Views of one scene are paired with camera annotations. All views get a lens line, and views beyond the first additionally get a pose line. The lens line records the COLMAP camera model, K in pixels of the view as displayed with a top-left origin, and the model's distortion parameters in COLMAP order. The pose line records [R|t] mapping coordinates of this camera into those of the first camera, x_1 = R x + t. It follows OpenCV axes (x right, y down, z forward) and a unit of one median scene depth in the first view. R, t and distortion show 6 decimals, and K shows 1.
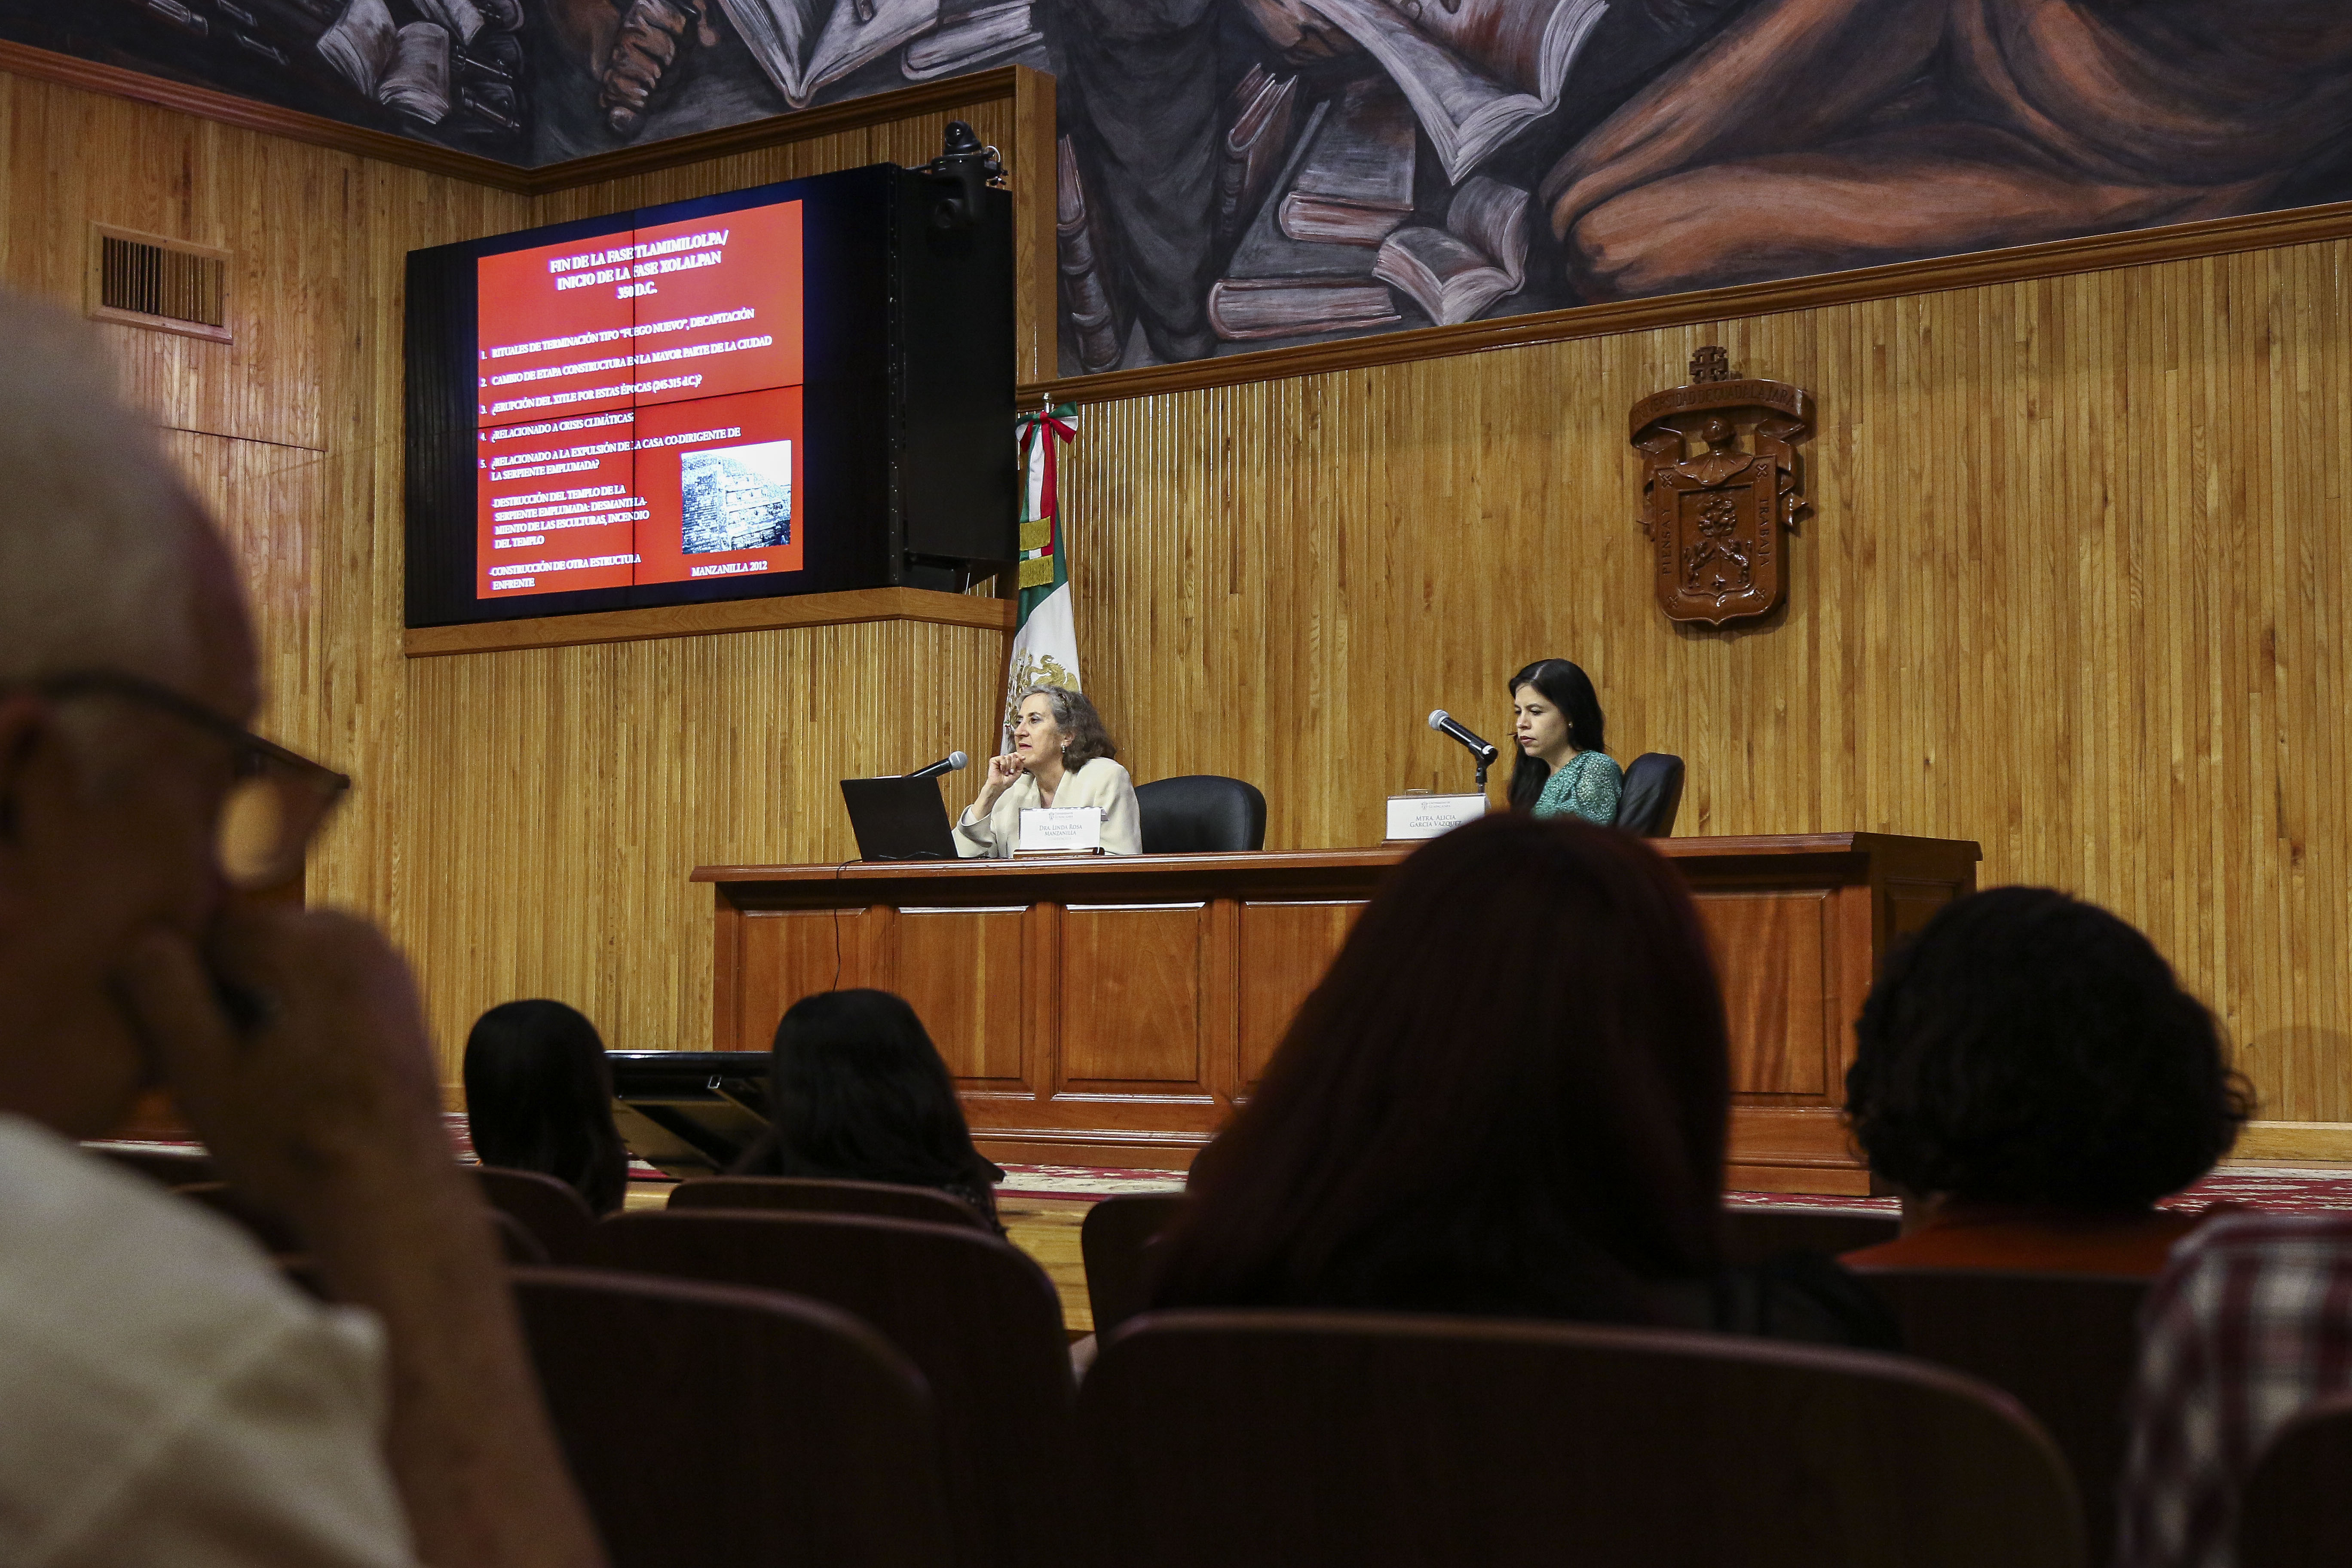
lens RADIAL K [[3523.9, 0, 1182.7], [0, 3523.9, 792.5], [0, 0, 1]] dist [0.012349, 0.000000]
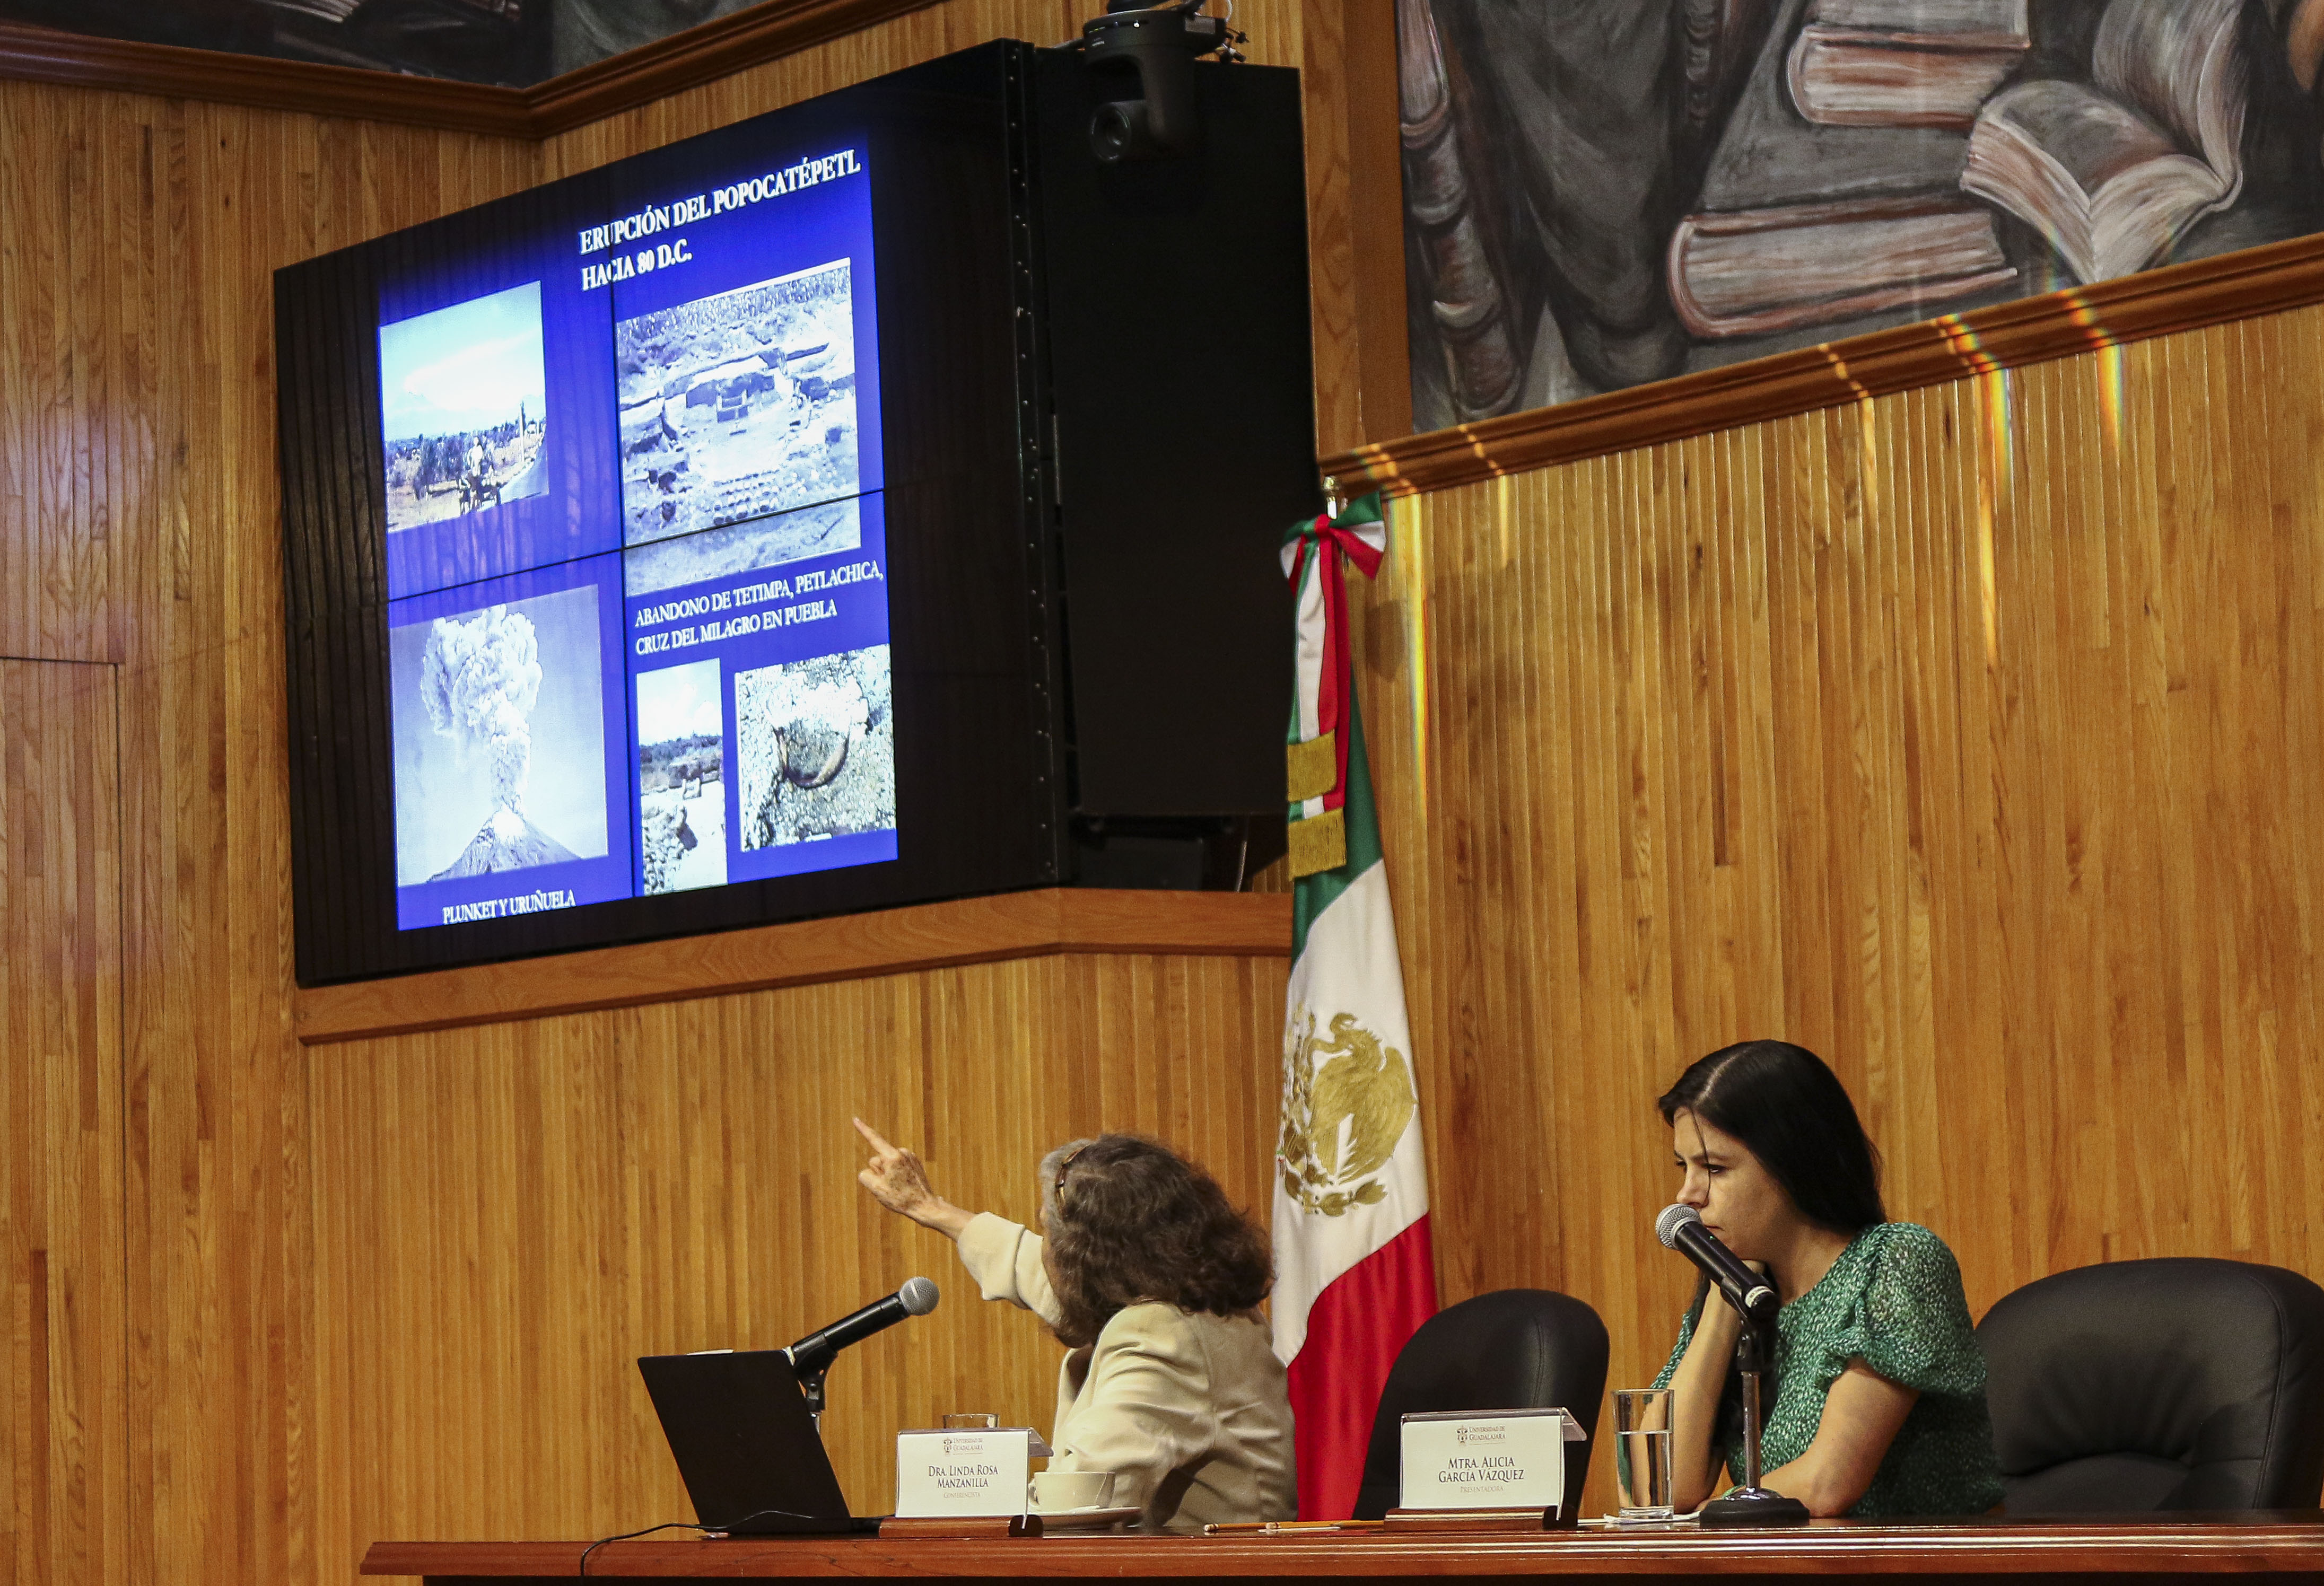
lens RADIAL K [[6322.6, 0, 1081.6], [0, 6322.6, 804.7], [0, 0, 1]] dist [-0.023172, 0.000000]
pose [[0.964450, -0.056716, -0.258108, 0.154153], [0.046988, 0.997939, -0.043709, -0.031259], [0.260055, 0.030027, 0.965127, 0.144176]]
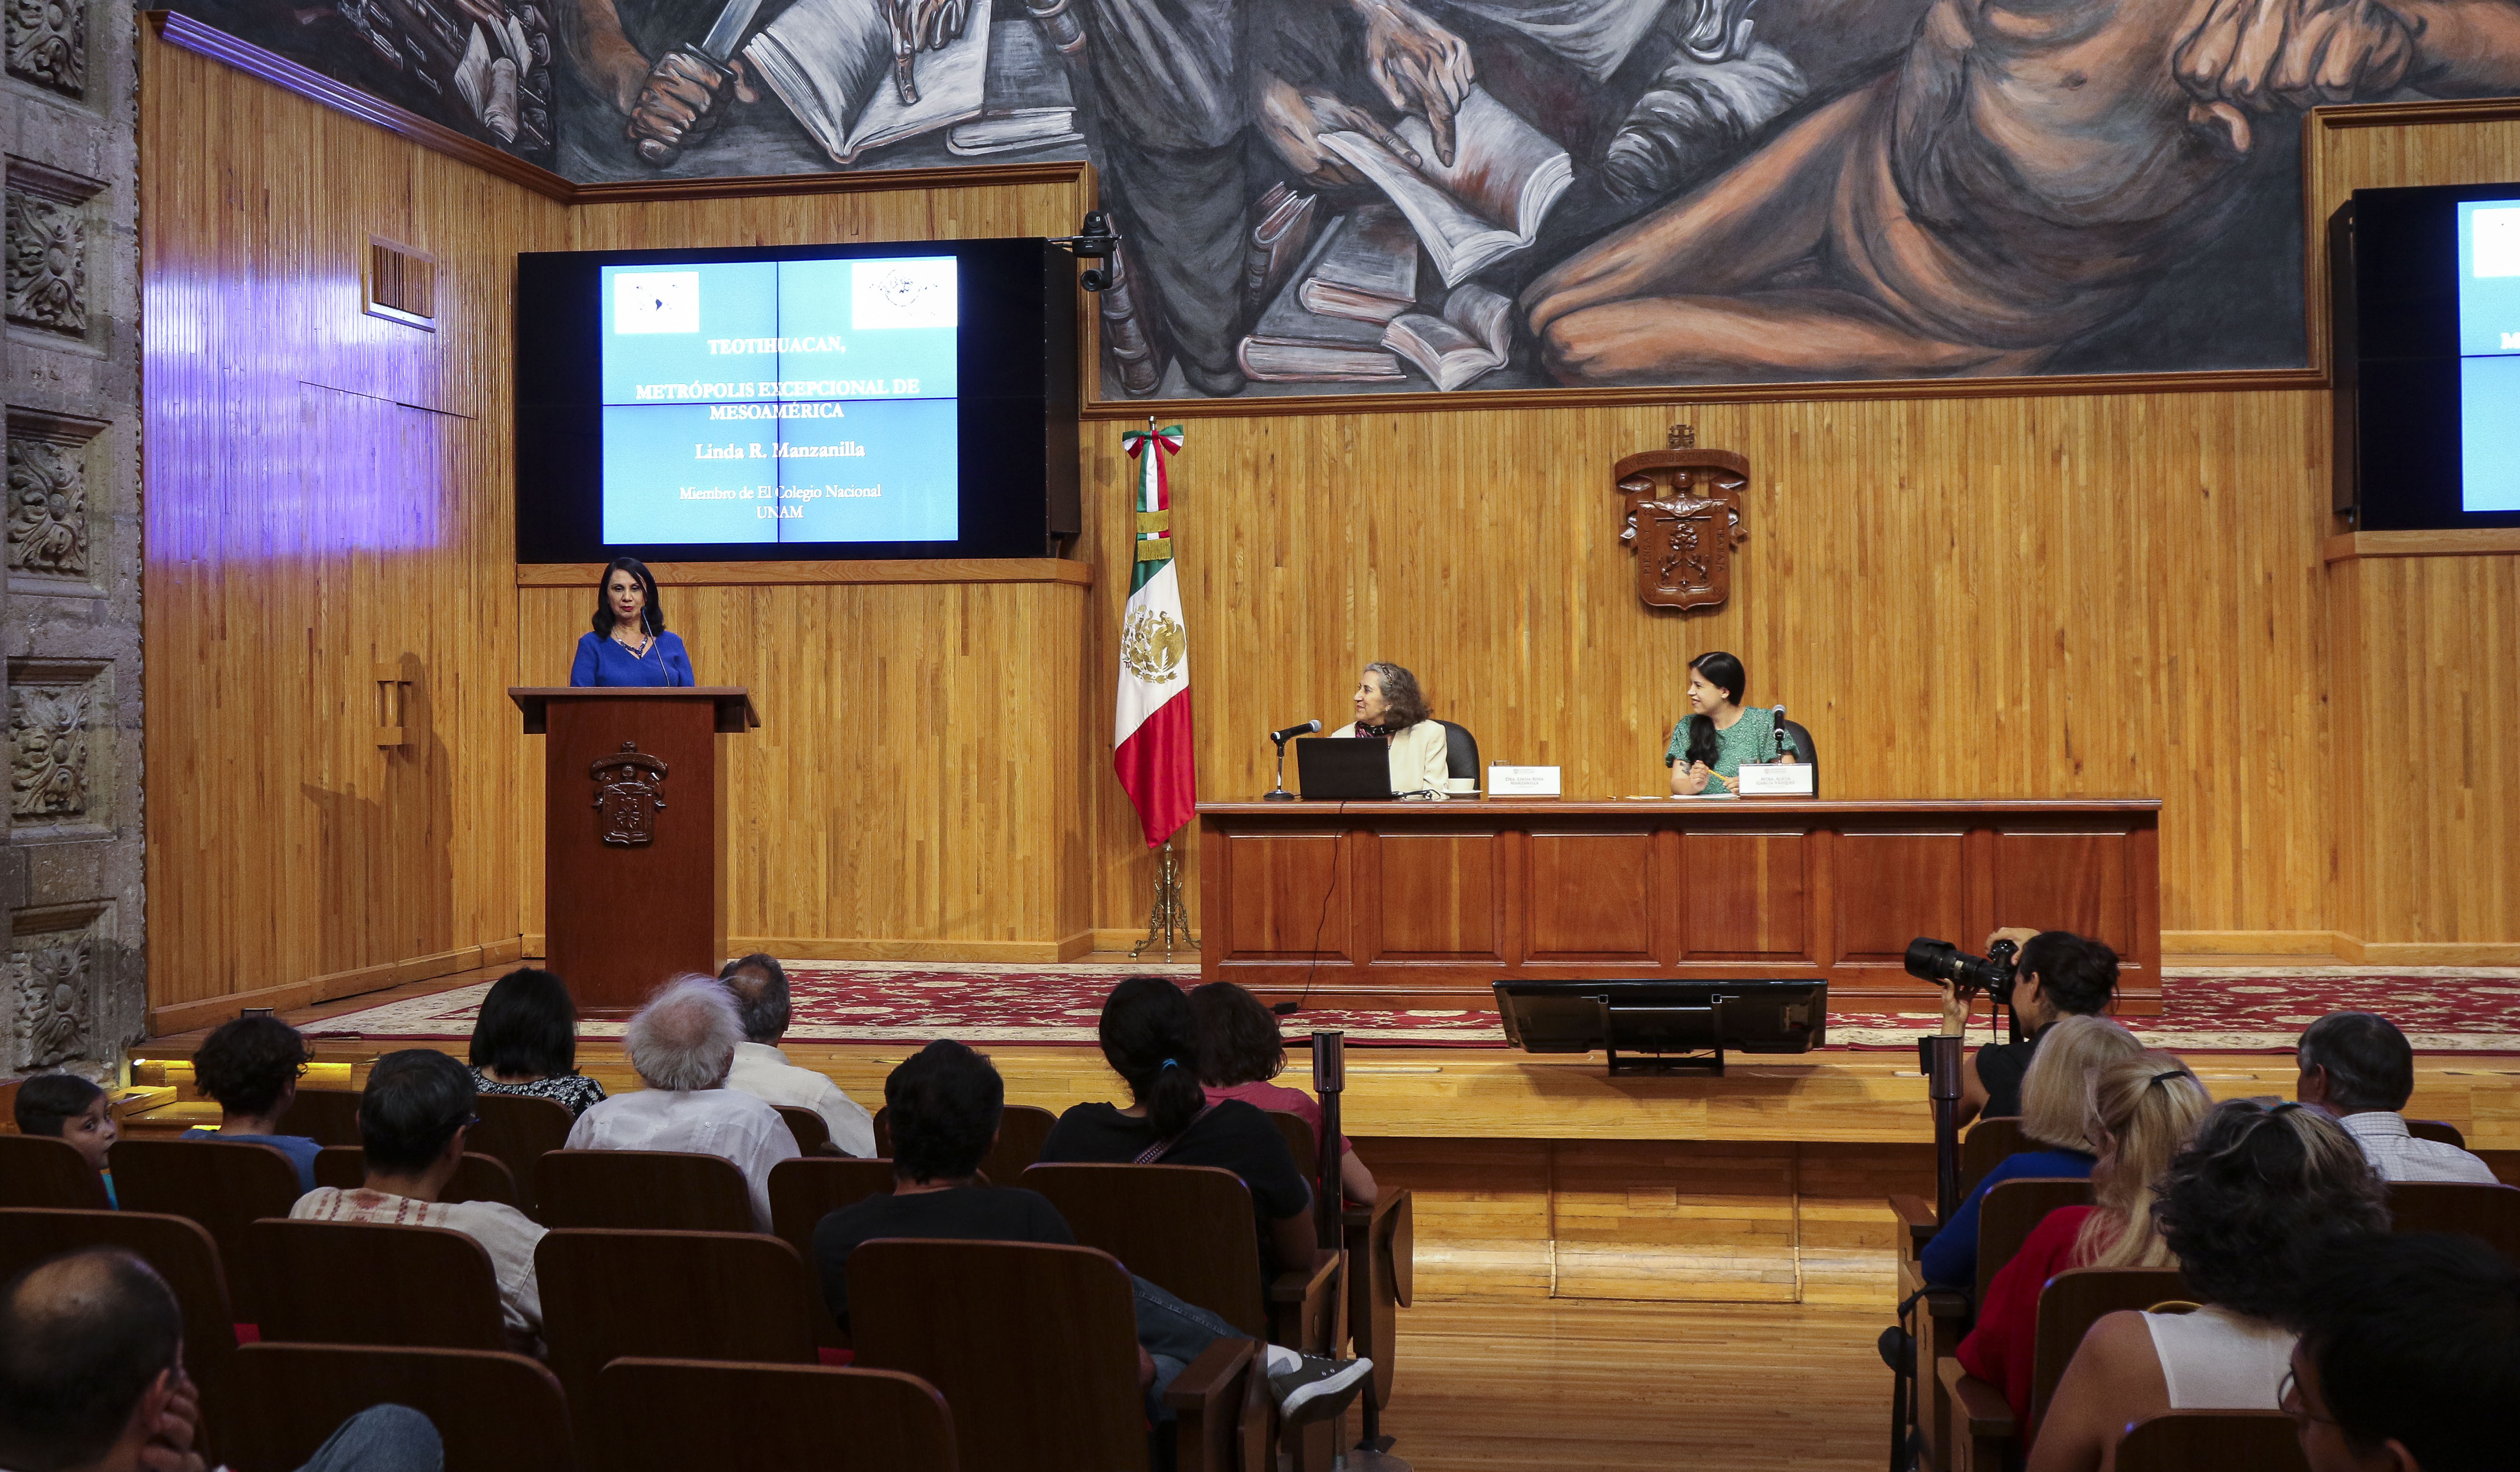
lens RADIAL K [[2803.3, 0, 1294.4], [0, 2803.3, 648.7], [0, 0, 1]] dist [-0.020745, 0.000000]
pose [[0.879557, -0.001888, 0.475791, -0.508961], [-0.016503, 0.999269, 0.034474, -0.062661], [-0.475508, -0.038174, 0.878883, 0.022866]]
